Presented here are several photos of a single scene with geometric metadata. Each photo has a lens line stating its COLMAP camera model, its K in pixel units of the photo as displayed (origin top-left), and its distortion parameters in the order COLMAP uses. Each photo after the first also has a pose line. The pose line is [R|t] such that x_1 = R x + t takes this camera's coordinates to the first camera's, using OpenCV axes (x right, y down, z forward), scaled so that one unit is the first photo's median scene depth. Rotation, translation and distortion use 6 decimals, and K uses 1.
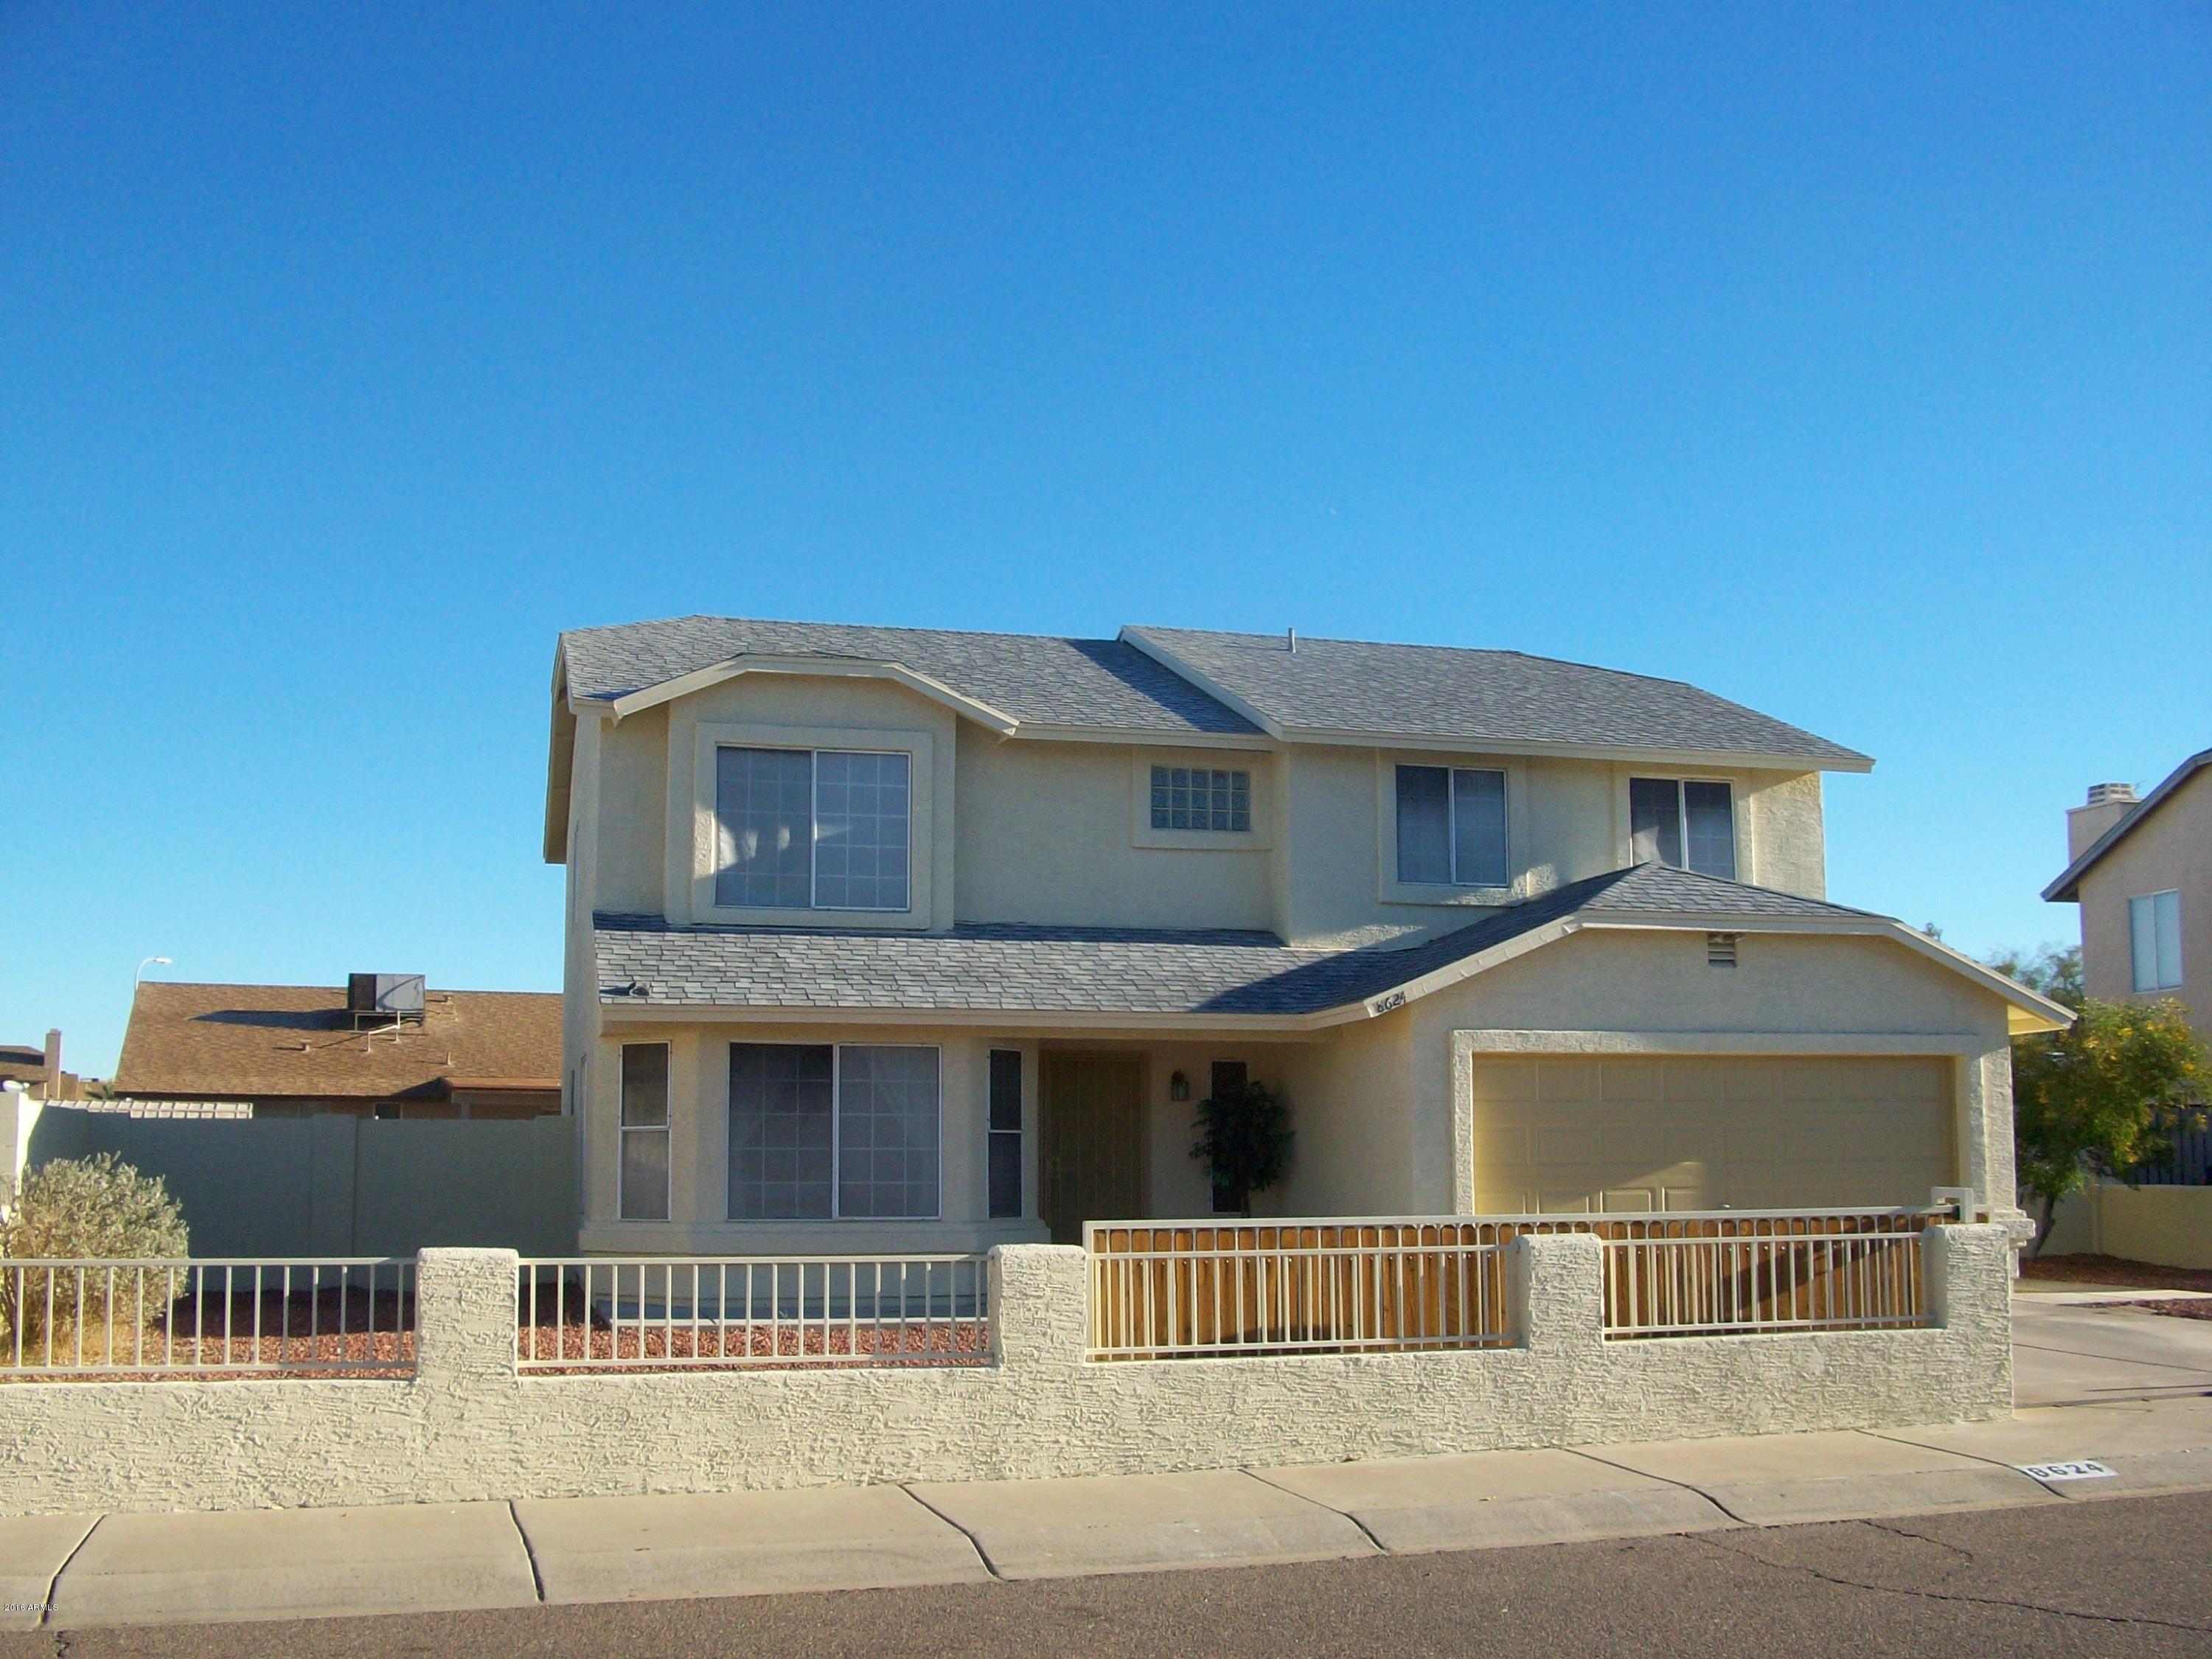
lens RADIAL K [[2220.9, 0, 1101.5], [0, 2220.9, 878.1], [0, 0, 1]] dist [-0.102849, 0.000000]
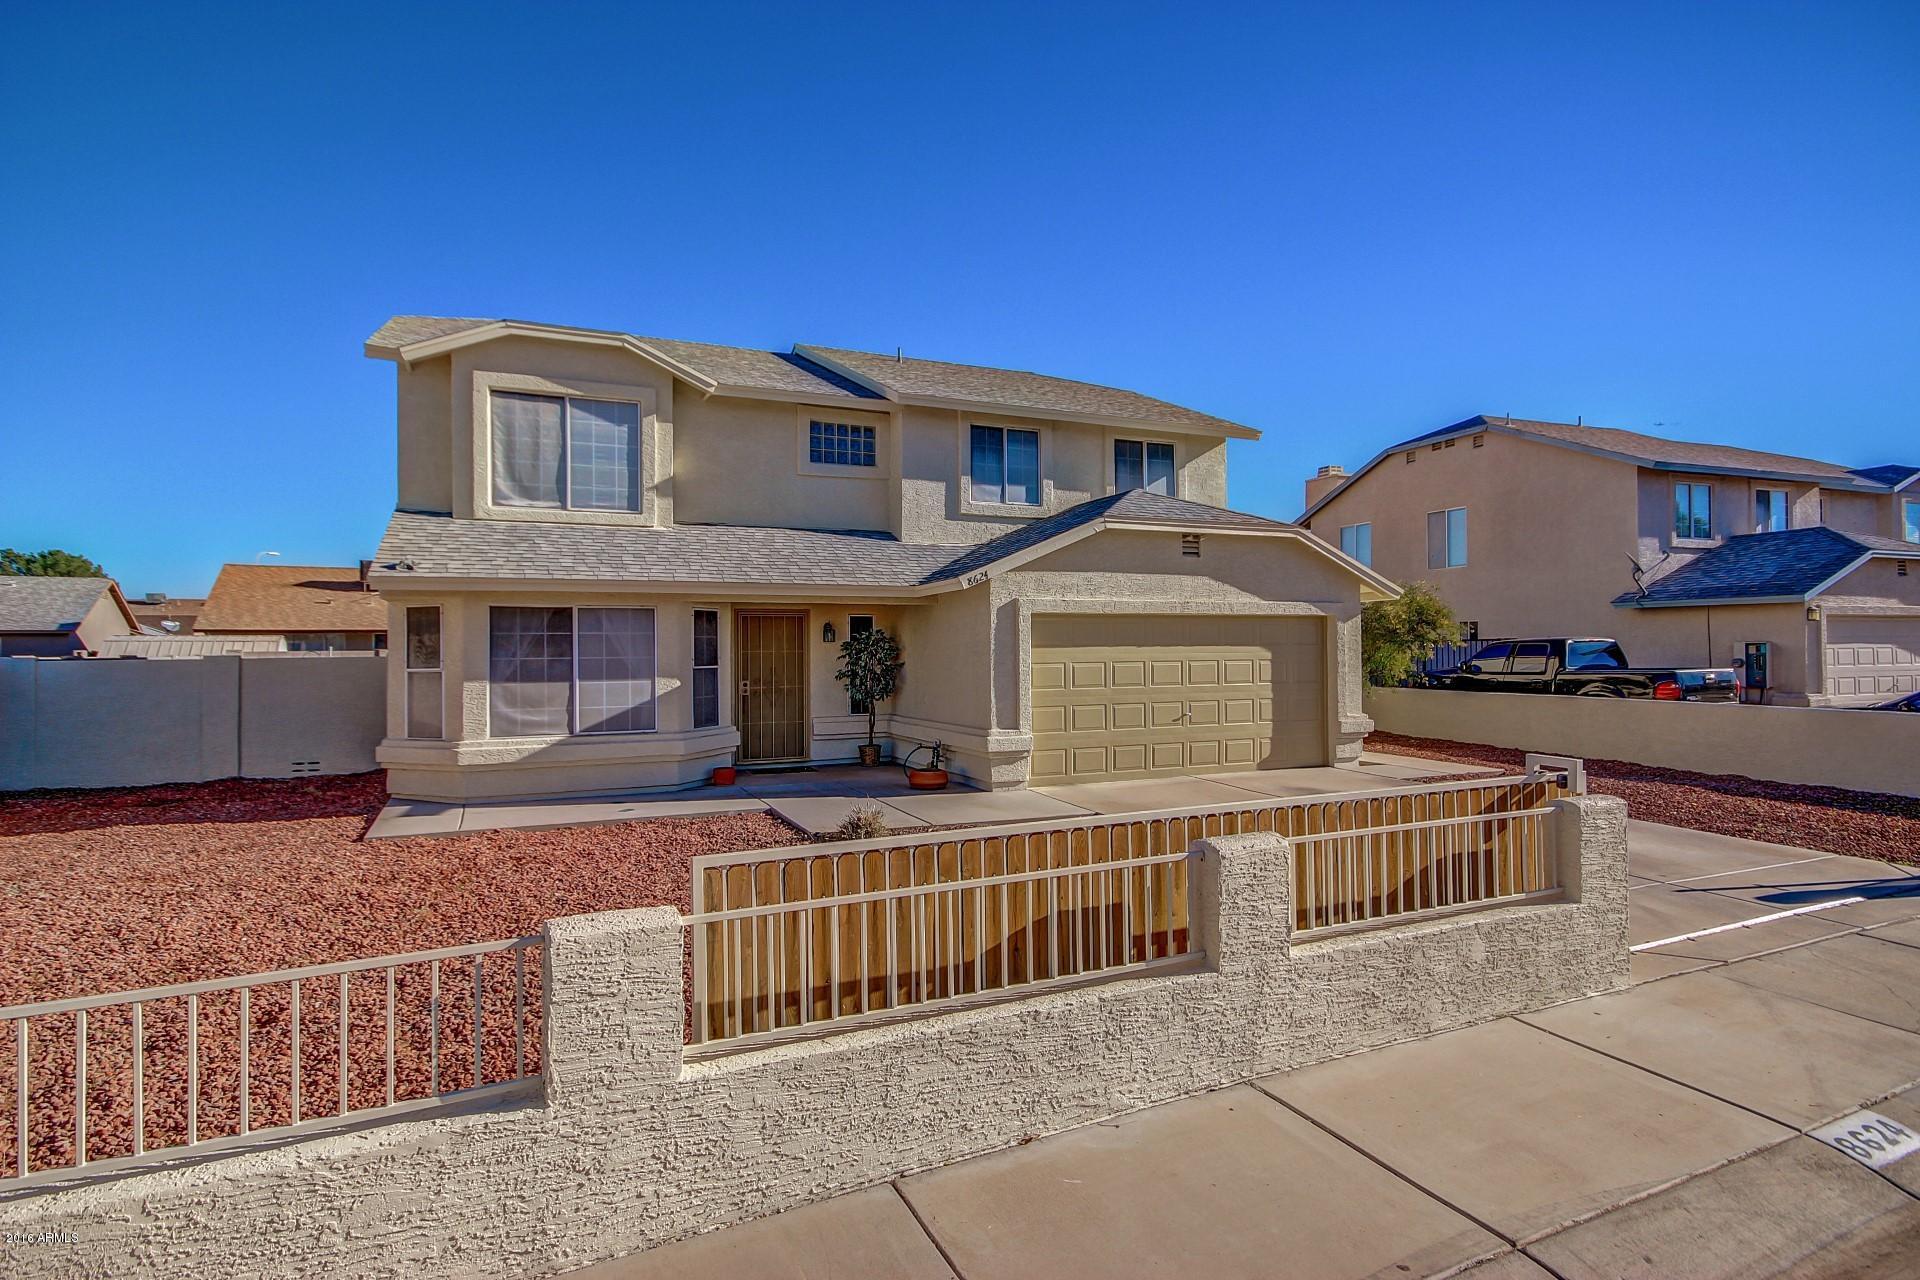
lens RADIAL K [[974.7, 0, 932.7], [0, 974.7, 637.2], [0, 0, 1]] dist [0.003653, 0.000382]
pose [[0.990630, -0.002714, 0.136548, 0.015254], [-0.013027, 0.993367, 0.114249, 0.020592], [-0.135952, -0.114957, 0.984023, 0.350476]]
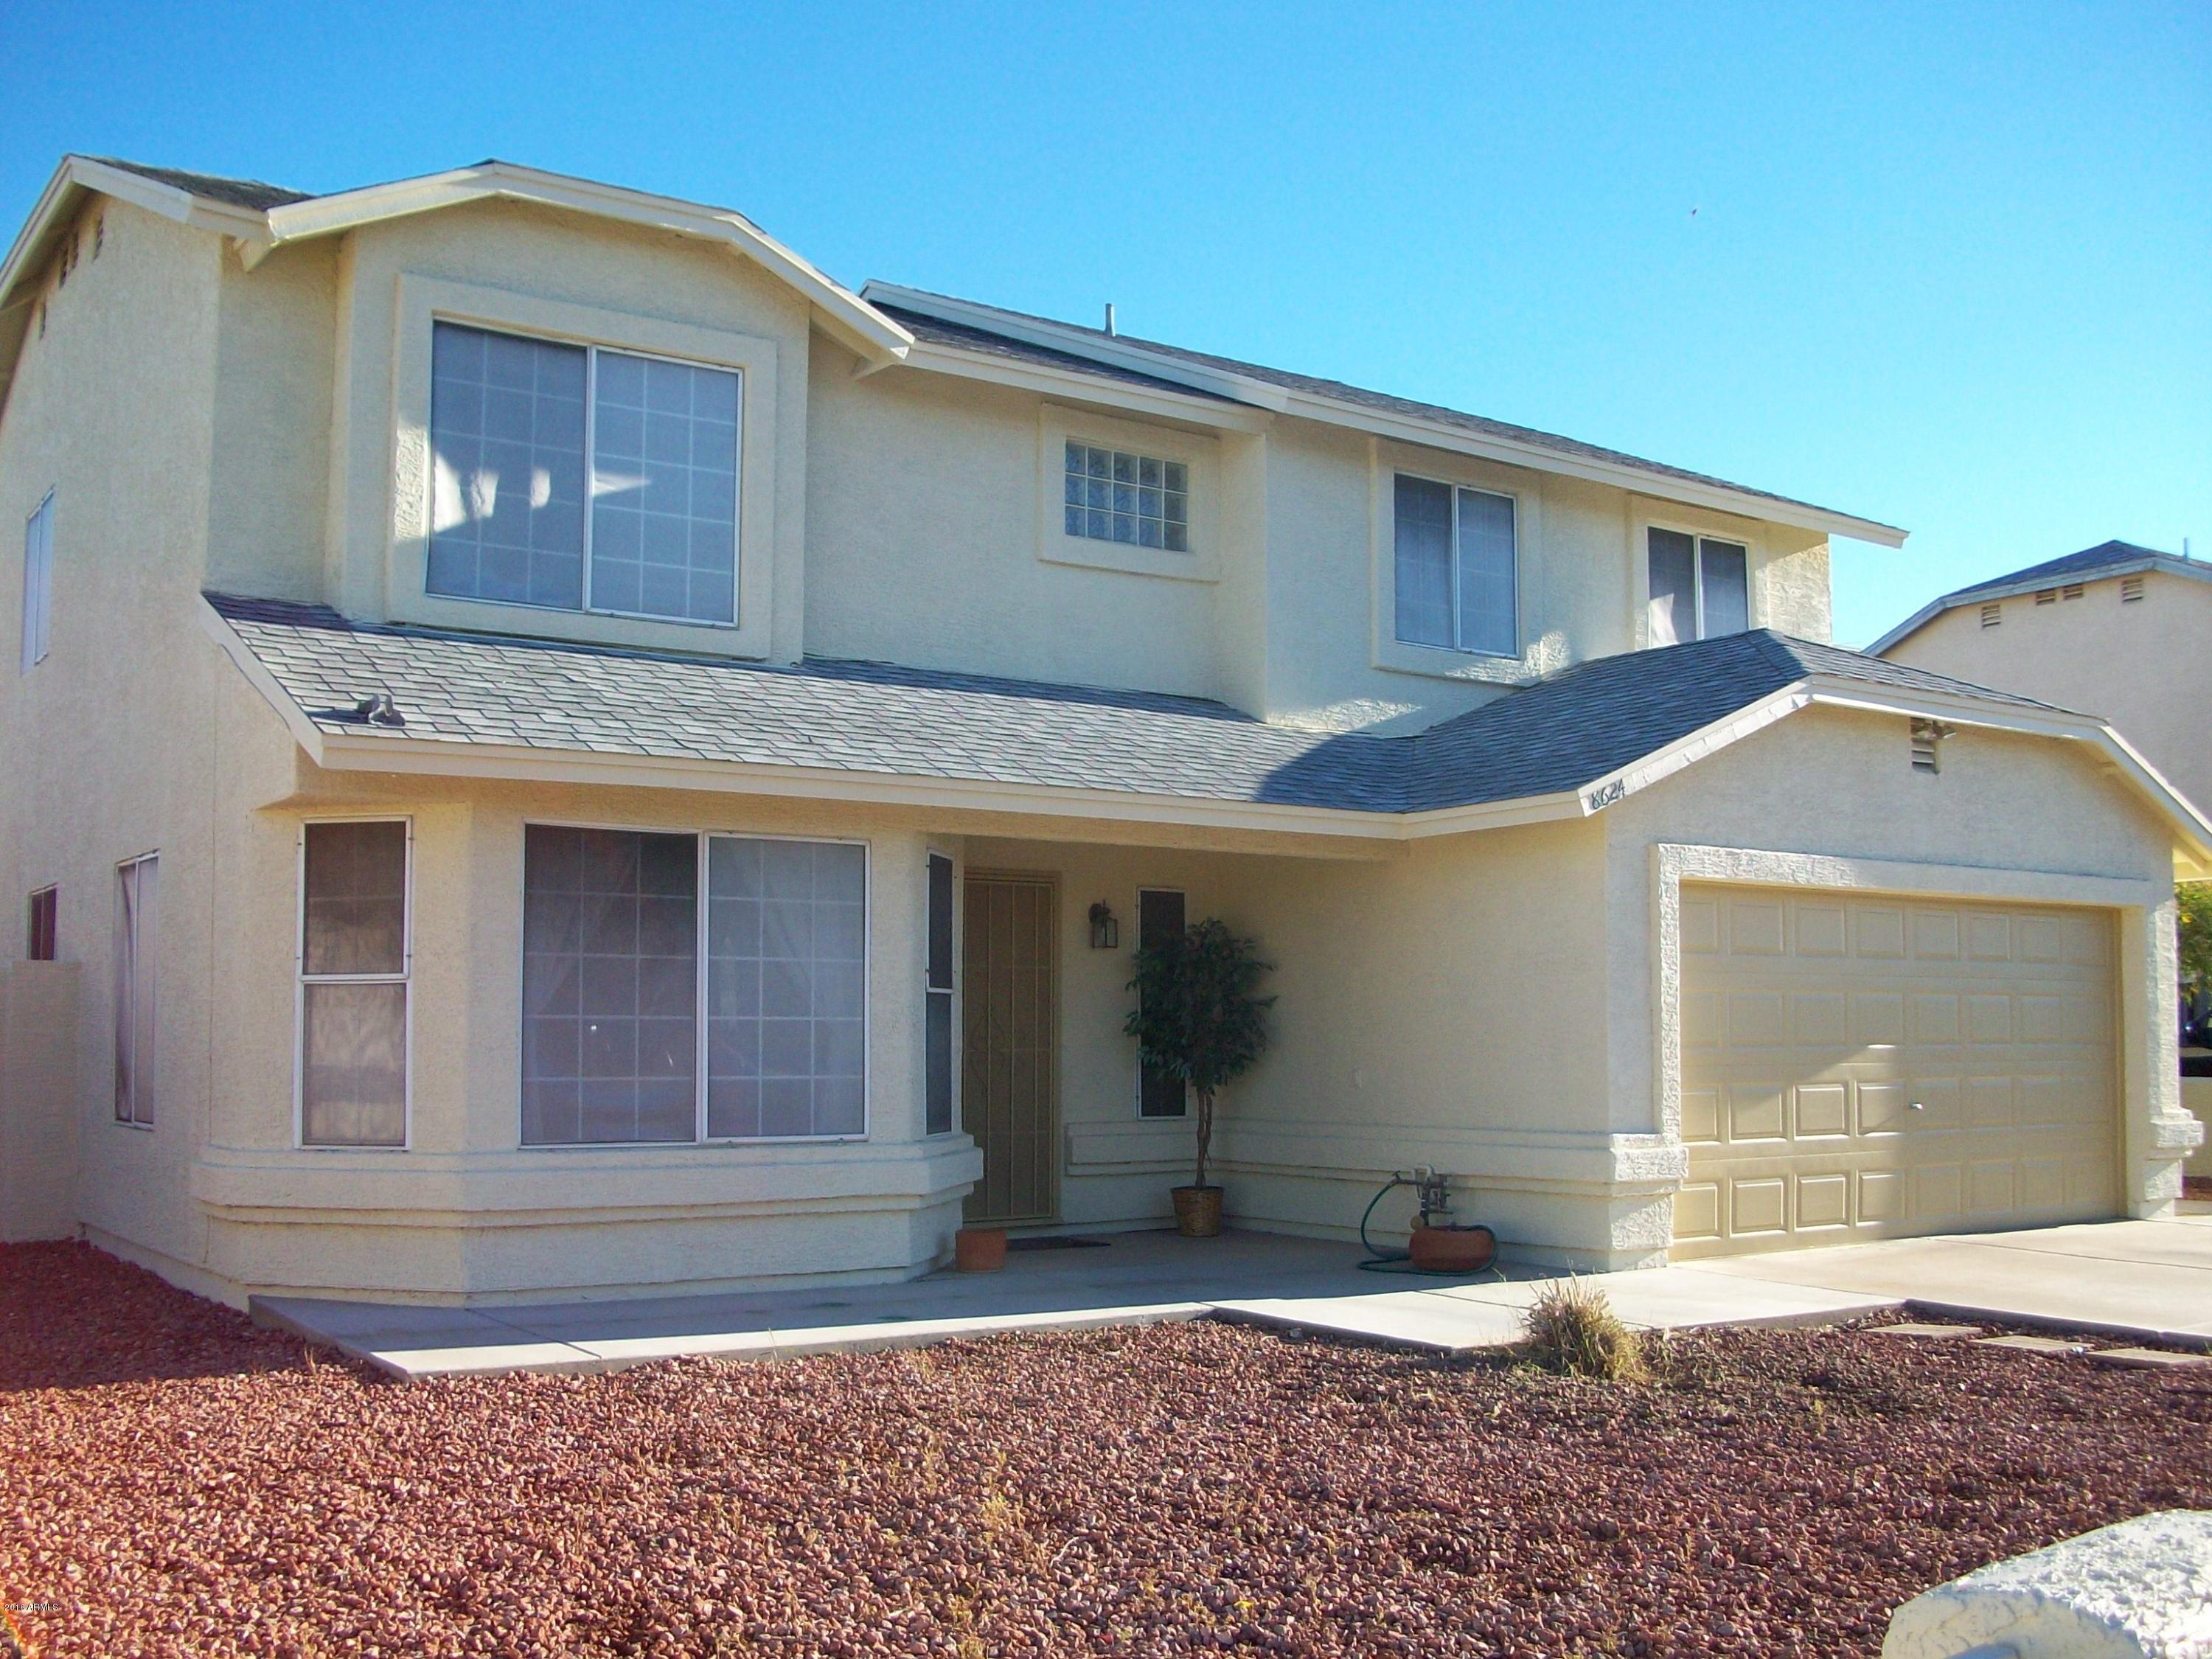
lens RADIAL K [[2220.9, 0, 1083.2], [0, 2220.9, 901.8], [0, 0, 1]] dist [-0.102849, 0.000000]
pose [[0.946343, 0.023258, 0.322327, -0.195407], [-0.045209, 0.997127, 0.060783, 0.049689], [-0.319987, -0.072093, 0.944675, 0.403255]]
